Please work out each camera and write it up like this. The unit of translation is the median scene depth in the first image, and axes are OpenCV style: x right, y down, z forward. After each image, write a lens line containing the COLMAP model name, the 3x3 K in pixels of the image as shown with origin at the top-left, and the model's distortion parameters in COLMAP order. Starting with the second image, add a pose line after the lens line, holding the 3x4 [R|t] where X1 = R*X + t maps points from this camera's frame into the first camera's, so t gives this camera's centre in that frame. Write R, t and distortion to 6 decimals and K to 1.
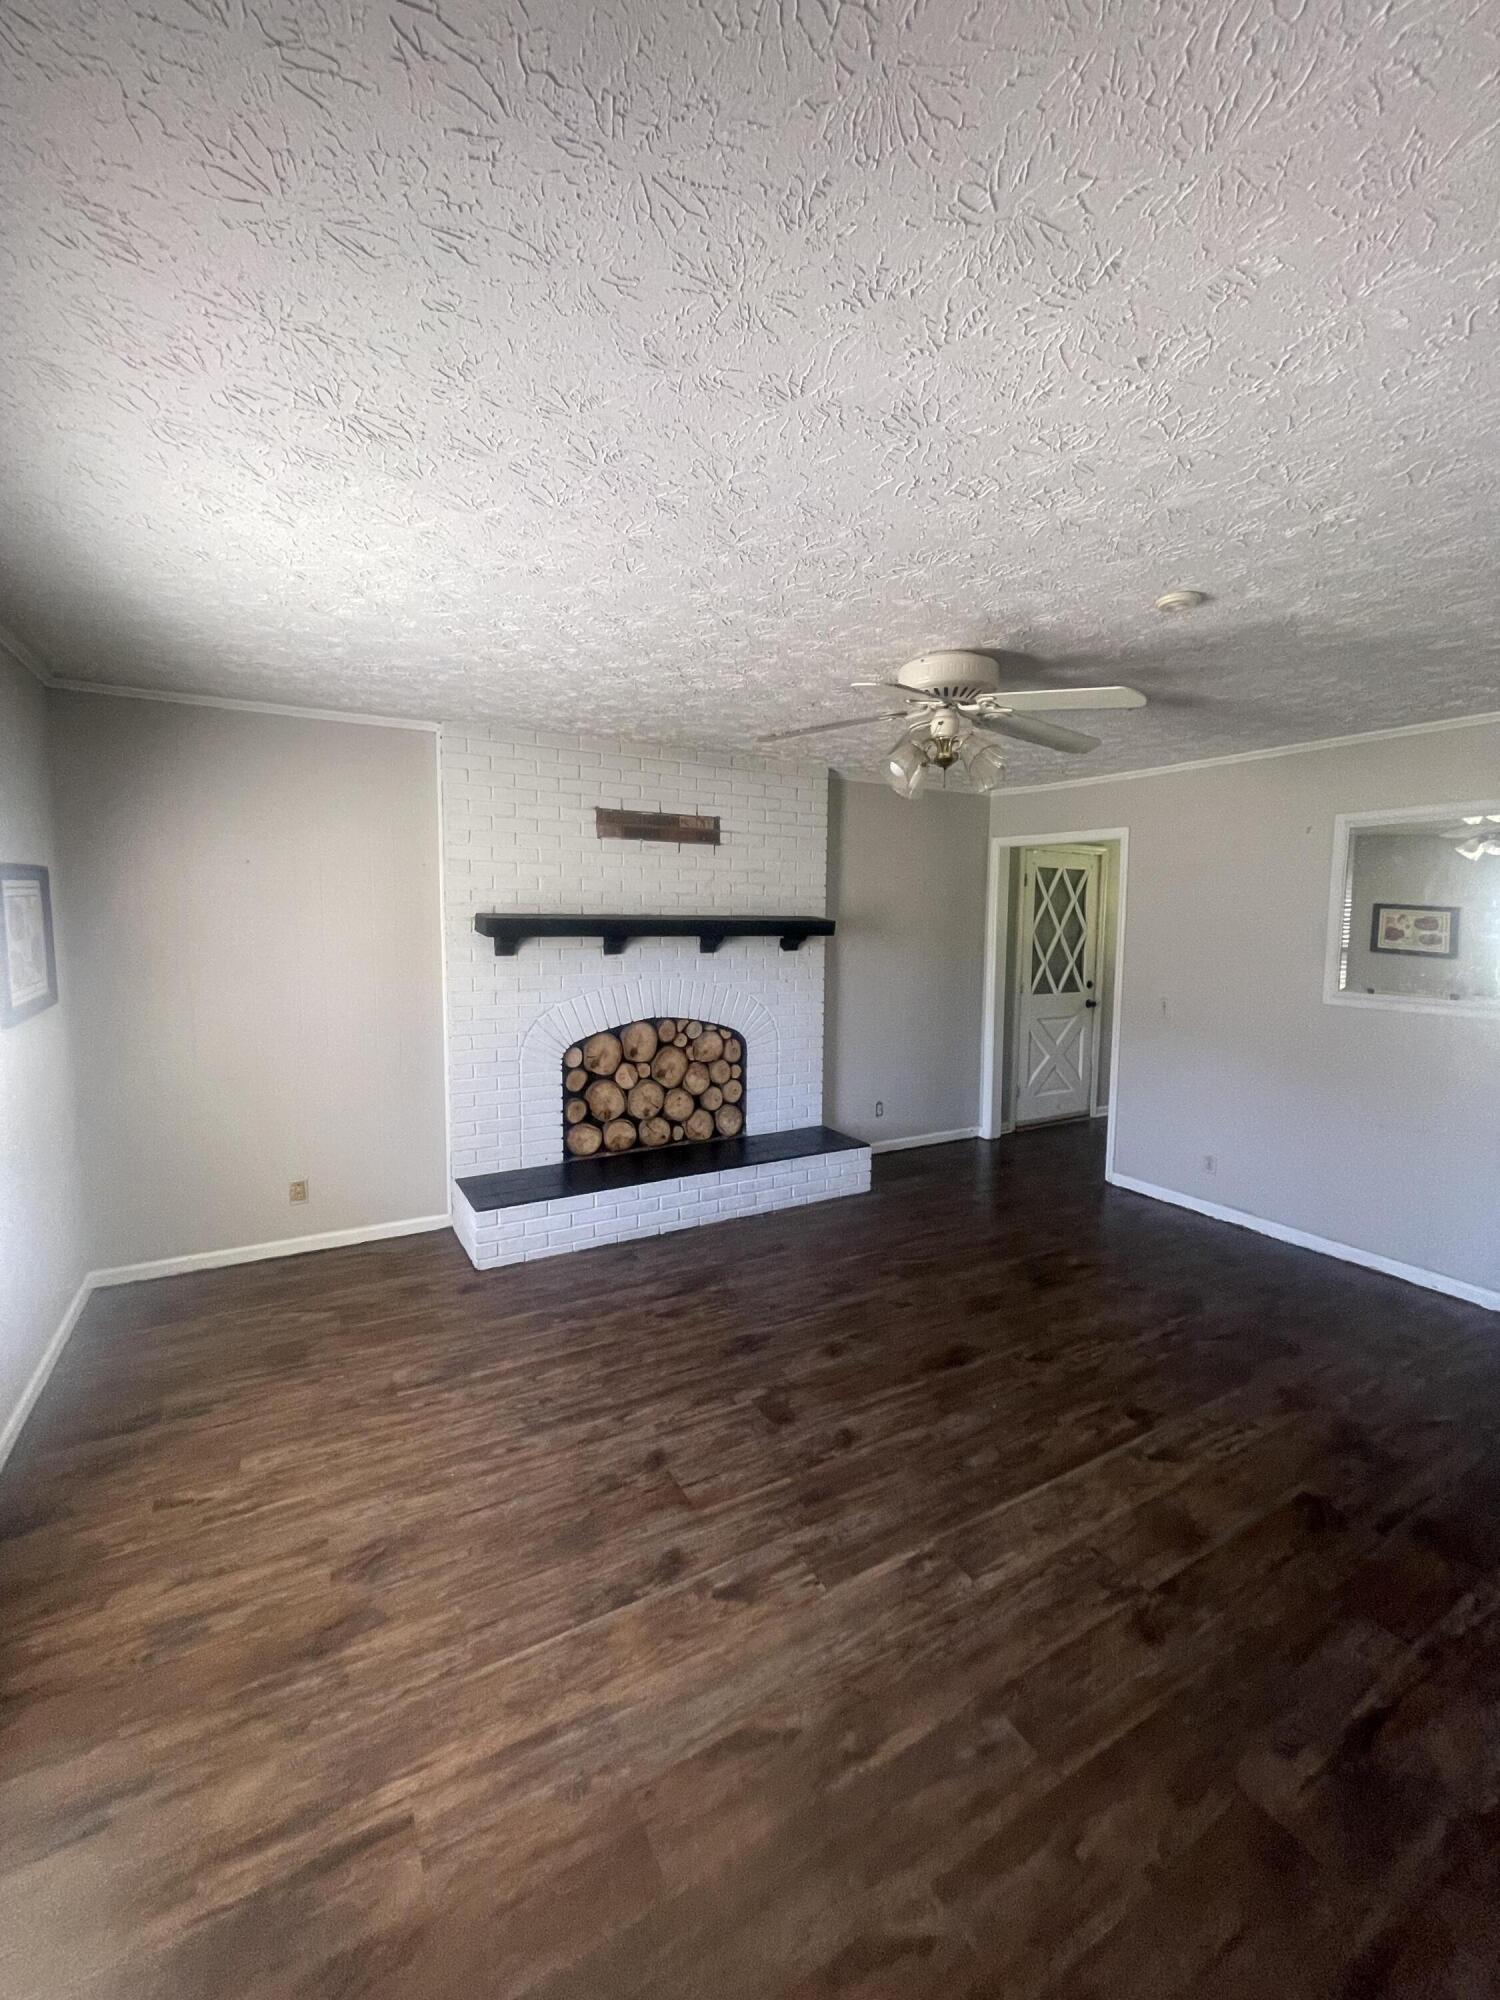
lens RADIAL K [[805.7, 0, 744.5], [0, 805.7, 985.6], [0, 0, 1]] dist [-0.000289, -0.000237]
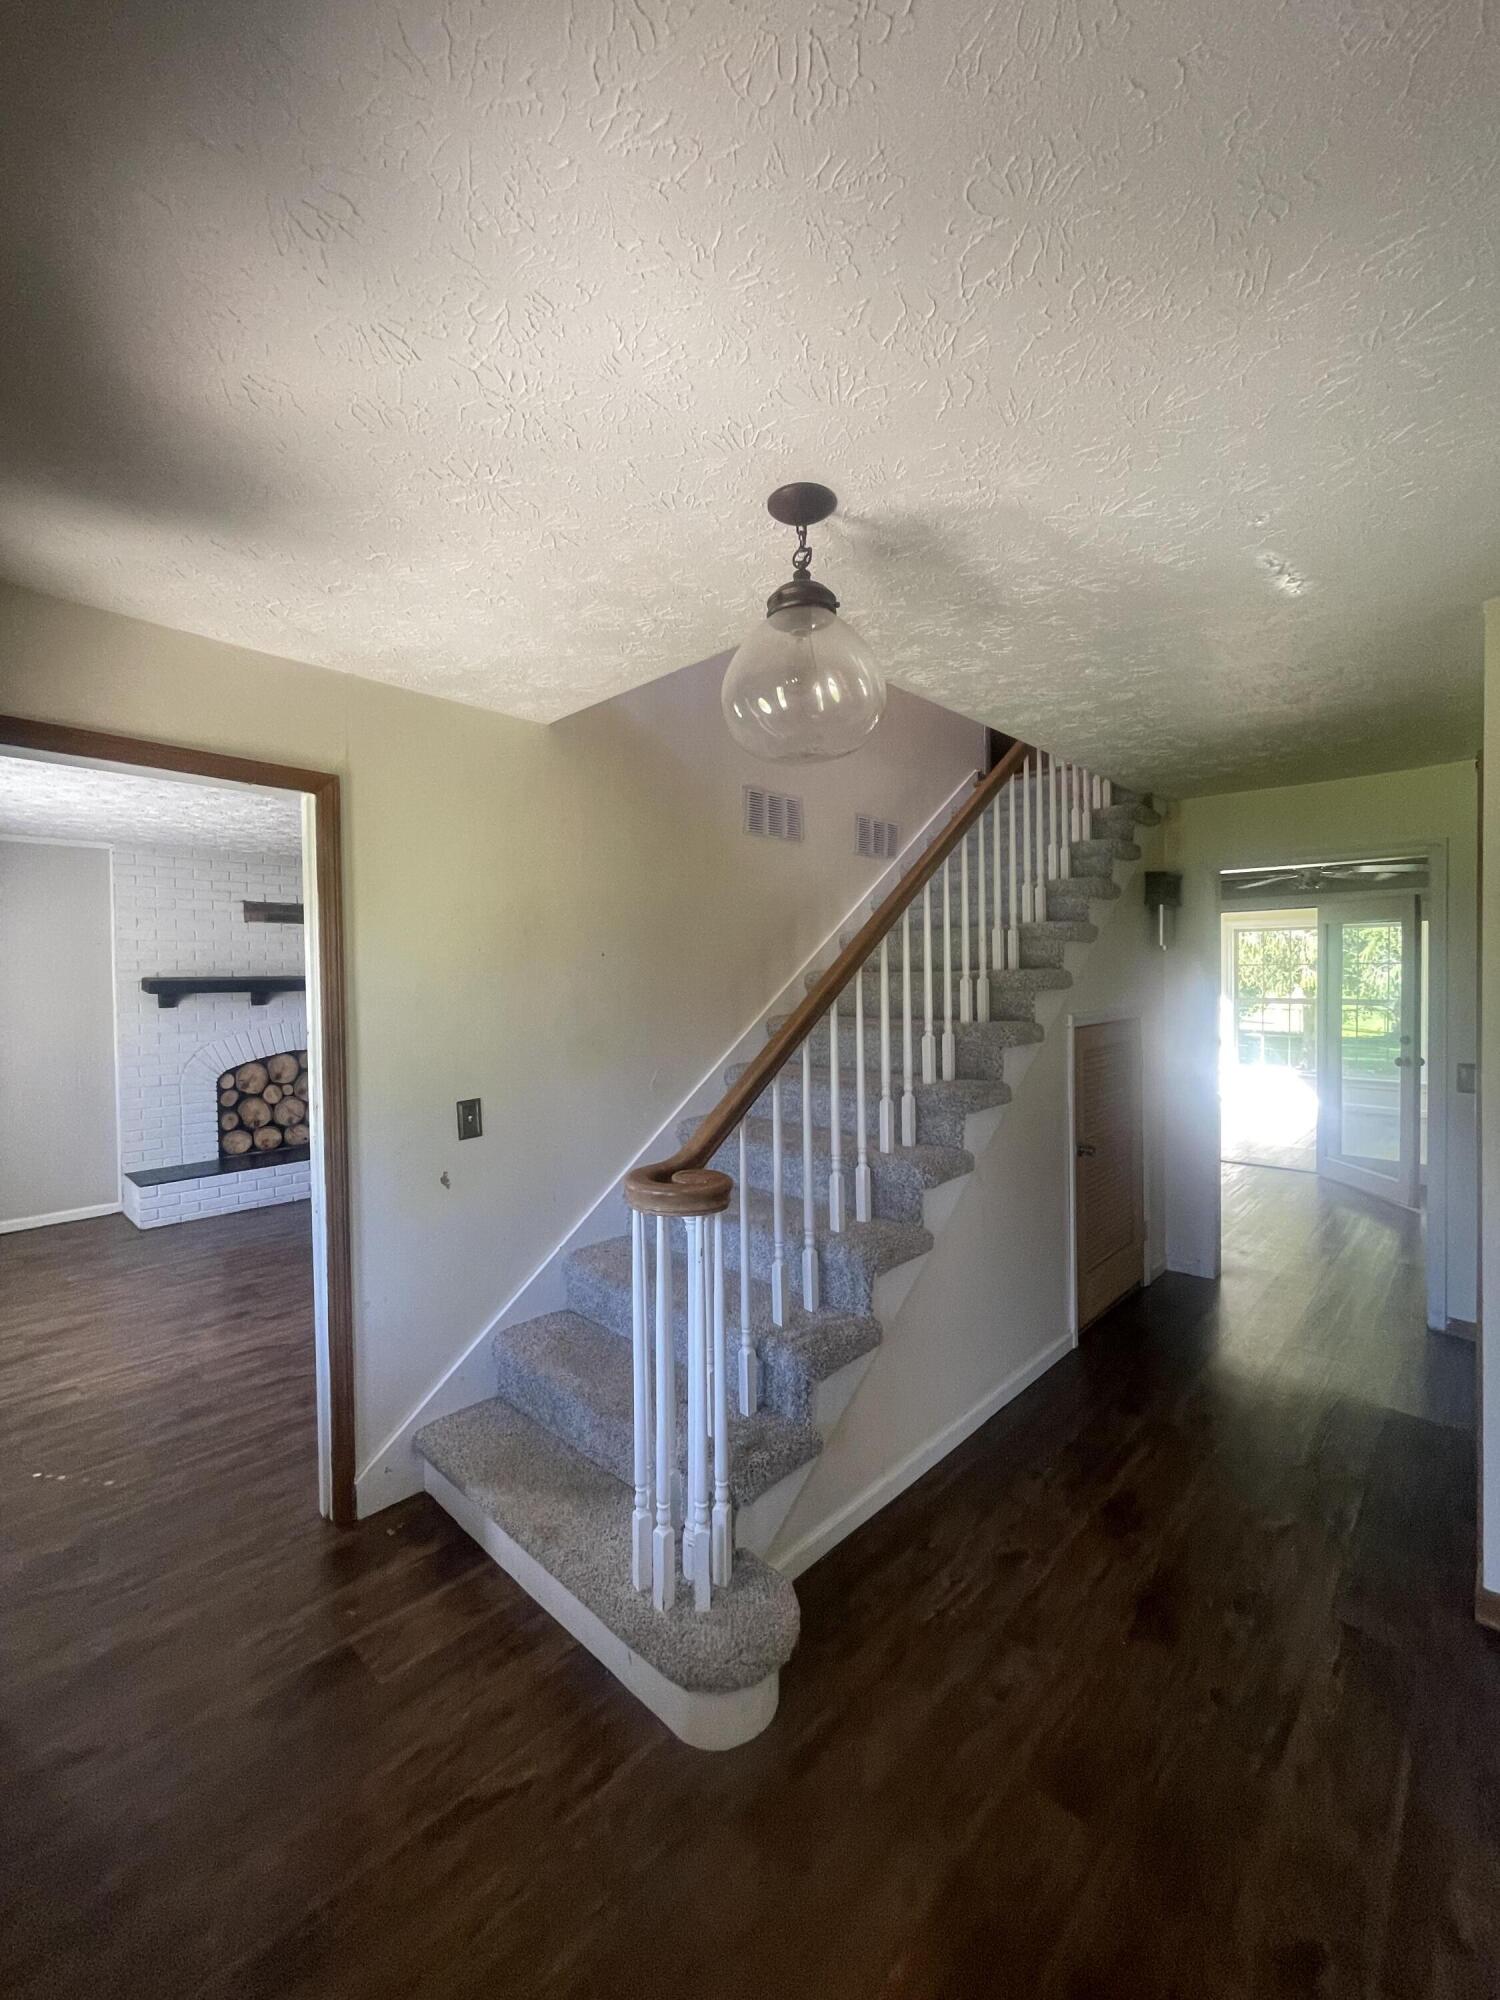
lens RADIAL K [[811.8, 0, 743.1], [0, 811.8, 986.8], [0, 0, 1]] dist [-0.006619, 0.000440]
pose [[0.960248, -0.026061, 0.277928, 0.246054], [0.045721, 0.996870, -0.064493, 0.056626], [-0.275377, 0.074636, 0.958435, -0.558514]]
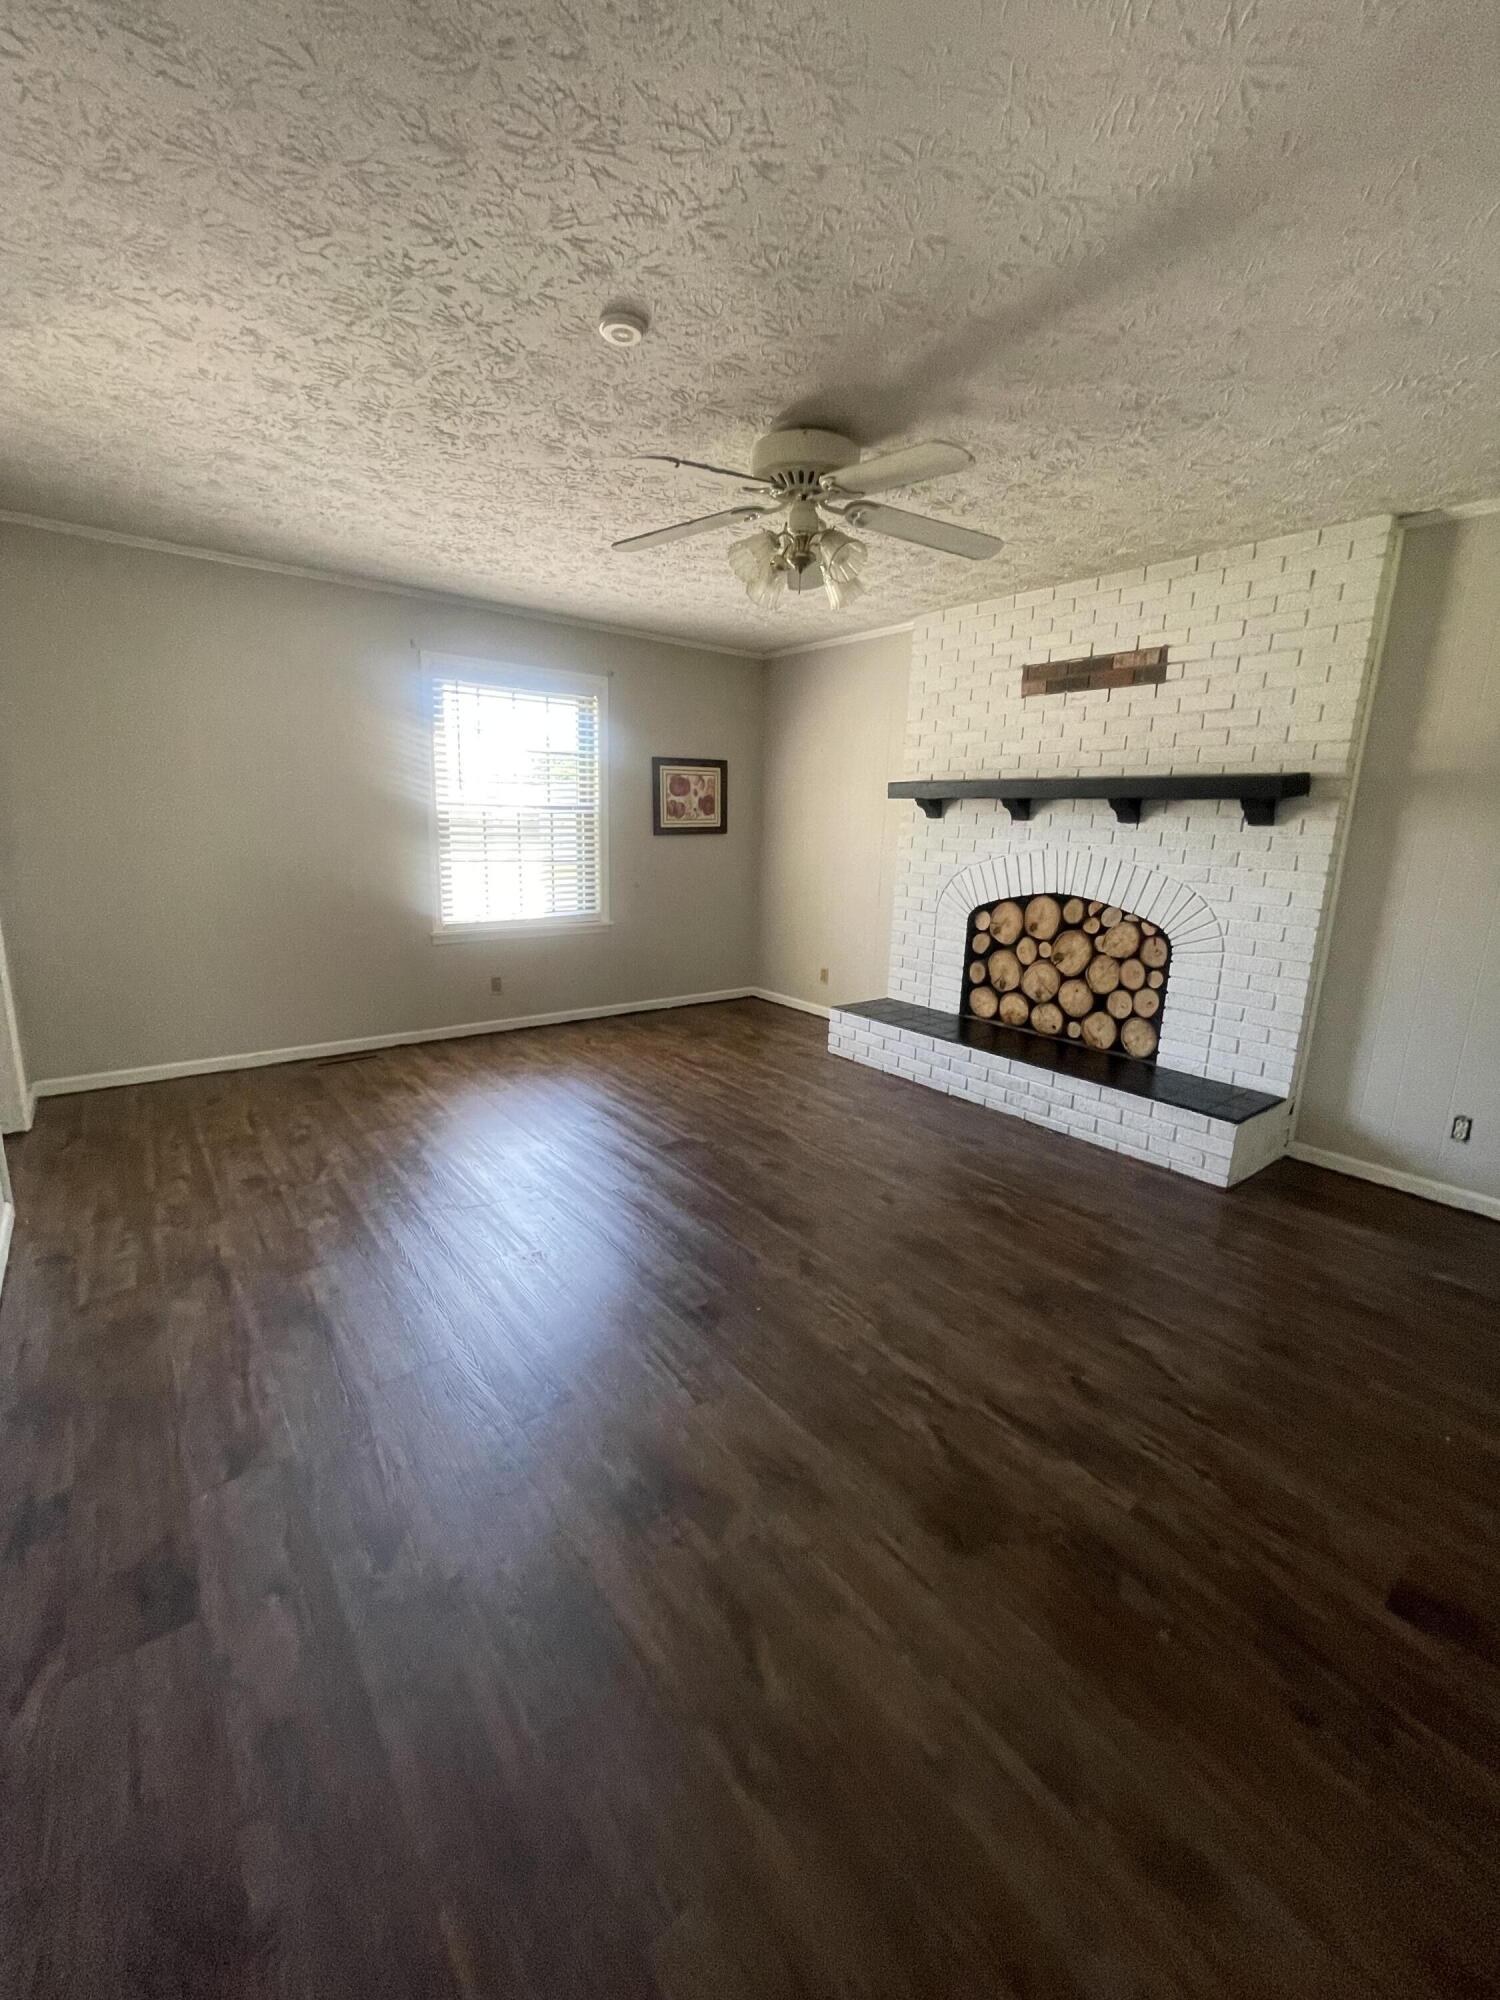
lens RADIAL K [[805.7, 0, 744.5], [0, 805.7, 985.6], [0, 0, 1]] dist [-0.000289, -0.000237]
pose [[0.148758, 0.193672, -0.969723, 0.753654], [-0.118692, 0.977041, 0.176926, 0.022986], [0.981725, 0.088779, 0.168330, 0.519291]]
